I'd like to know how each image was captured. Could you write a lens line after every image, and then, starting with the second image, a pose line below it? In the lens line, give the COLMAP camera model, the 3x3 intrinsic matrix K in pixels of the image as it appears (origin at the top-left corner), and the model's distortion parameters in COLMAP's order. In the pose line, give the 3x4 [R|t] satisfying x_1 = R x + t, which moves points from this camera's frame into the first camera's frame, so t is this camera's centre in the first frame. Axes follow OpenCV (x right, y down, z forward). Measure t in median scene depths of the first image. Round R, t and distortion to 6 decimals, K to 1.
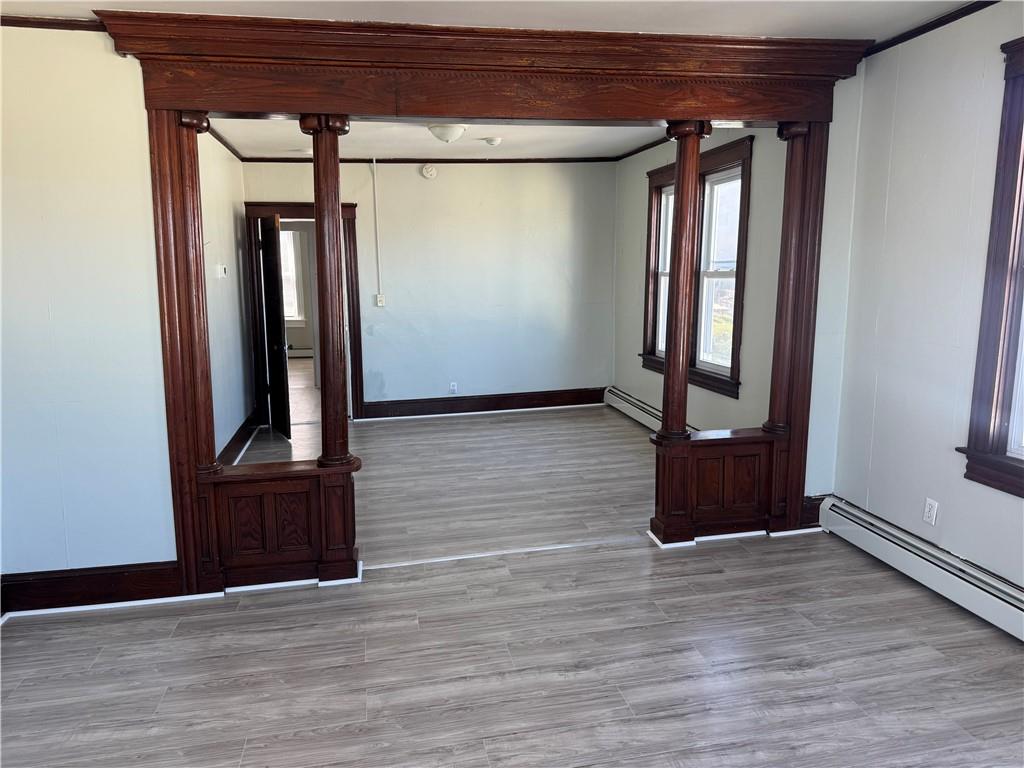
lens RADIAL K [[723.2, 0, 511.1], [0, 723.2, 387.5], [0, 0, 1]] dist [0.082028, -0.038899]
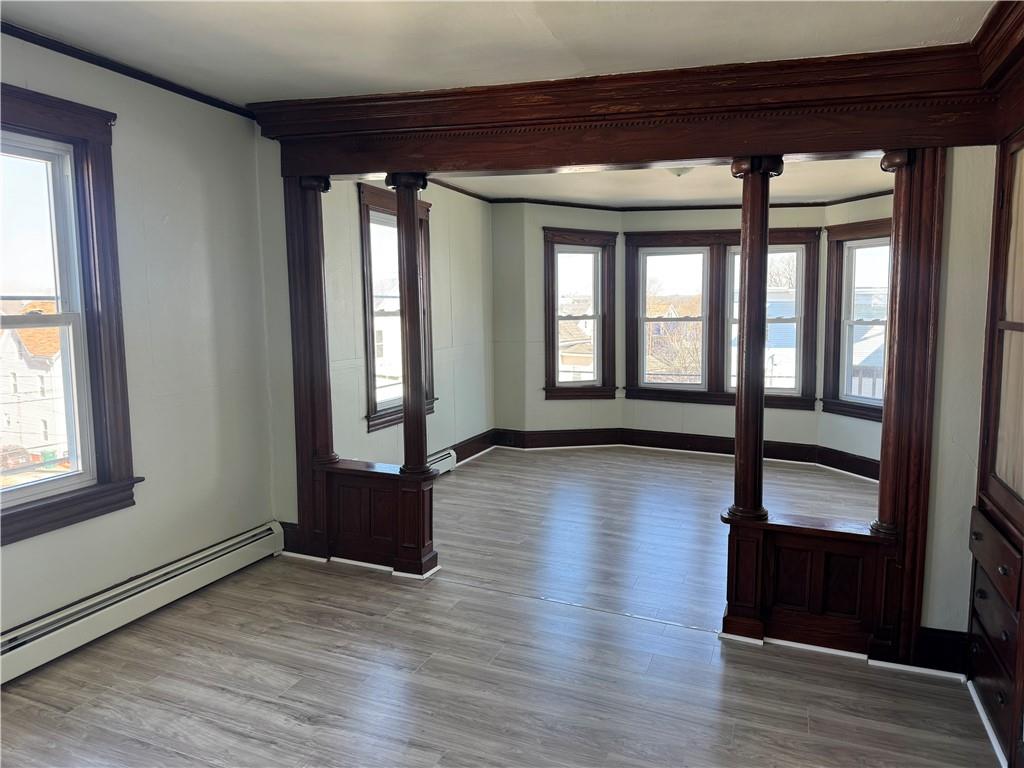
lens RADIAL K [[723.2, 0, 518.1], [0, 723.2, 383.8], [0, 0, 1]] dist [0.082028, -0.038899]
pose [[-0.853452, -0.044304, 0.519285, -0.428964], [0.095046, 0.966440, 0.238664, -0.281399], [-0.512431, 0.253044, -0.820599, 1.737260]]
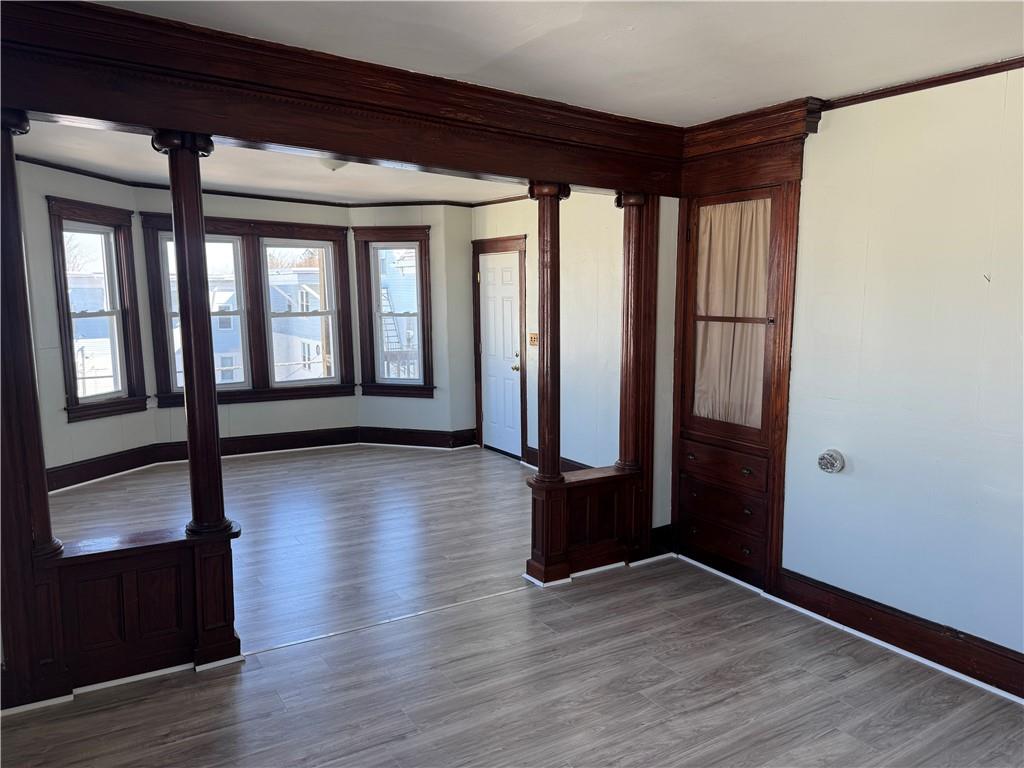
lens RADIAL K [[723.2, 0, 520.4], [0, 723.2, 378.0], [0, 0, 1]] dist [0.082028, -0.038899]
pose [[-0.930061, 0.058068, -0.362788, 0.190440], [-0.046660, 0.960767, 0.273403, -0.317317], [0.364431, 0.271209, -0.890863, 1.787028]]
